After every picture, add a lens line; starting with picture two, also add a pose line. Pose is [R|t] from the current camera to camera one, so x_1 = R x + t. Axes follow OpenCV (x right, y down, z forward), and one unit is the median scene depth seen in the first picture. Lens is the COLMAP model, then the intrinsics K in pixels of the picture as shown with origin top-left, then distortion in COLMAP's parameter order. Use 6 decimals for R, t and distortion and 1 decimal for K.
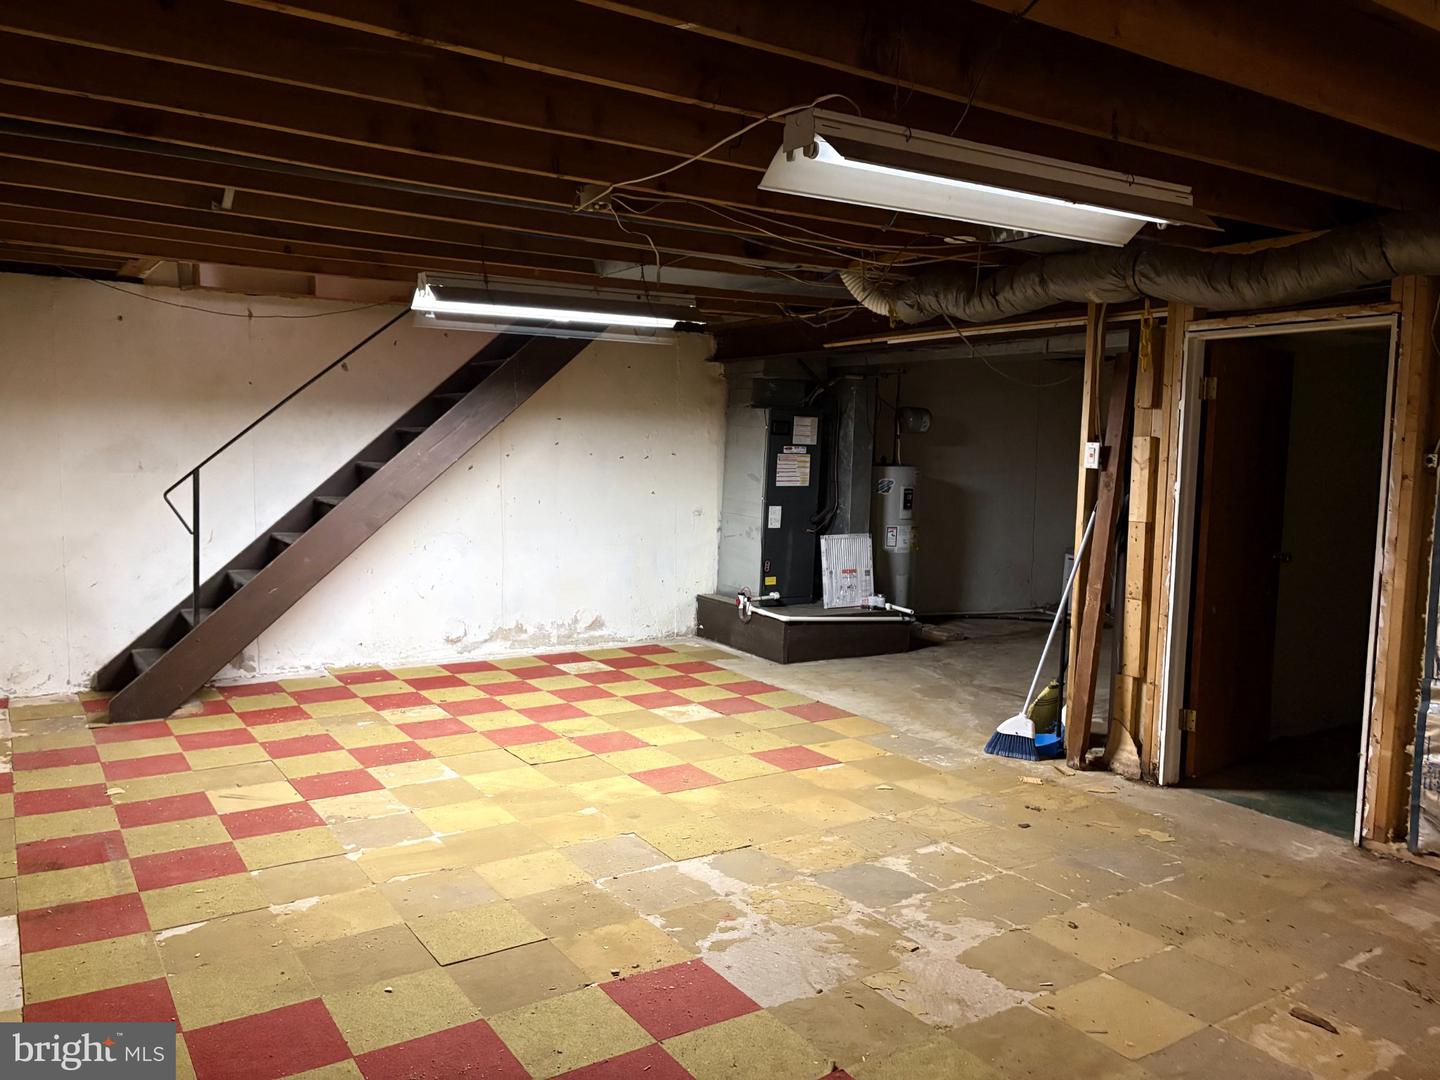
lens RADIAL K [[1101.8, 0, 711.2], [0, 1101.8, 535.5], [0, 0, 1]] dist [0.042808, -0.028504]
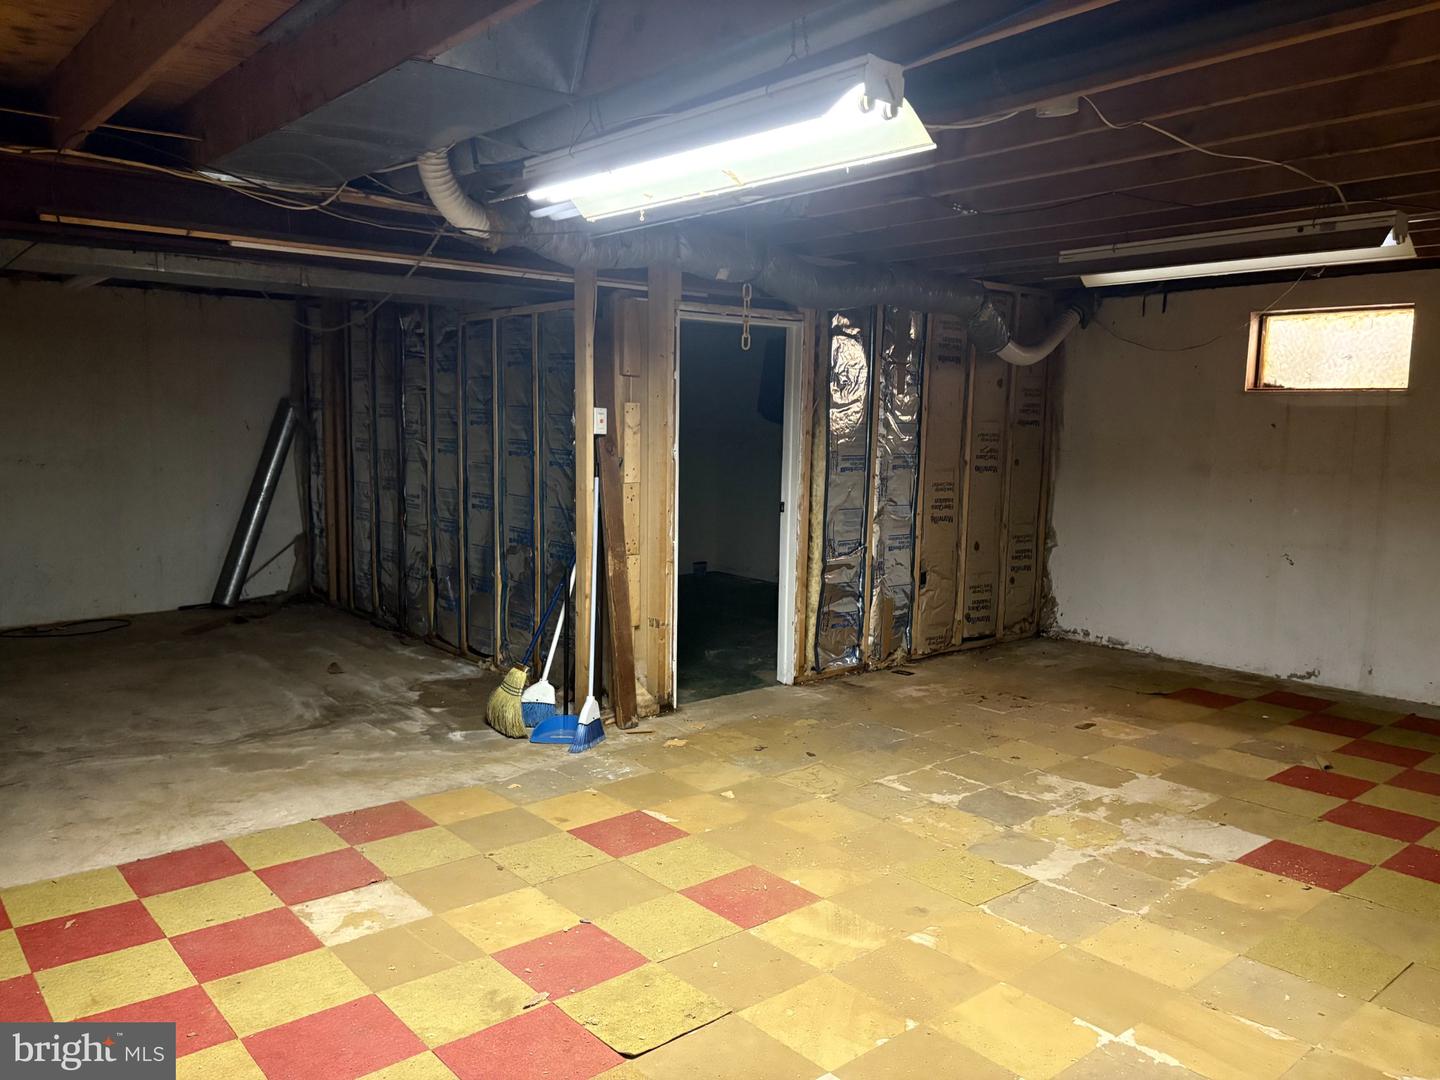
lens RADIAL K [[1101.8, 0, 714.9], [0, 1101.8, 545.8], [0, 0, 1]] dist [0.042808, -0.028504]
pose [[-0.135207, -0.143621, 0.980353, -0.824821], [0.061122, 0.986345, 0.152928, -0.134163], [-0.988930, 0.080598, -0.124583, 1.294360]]
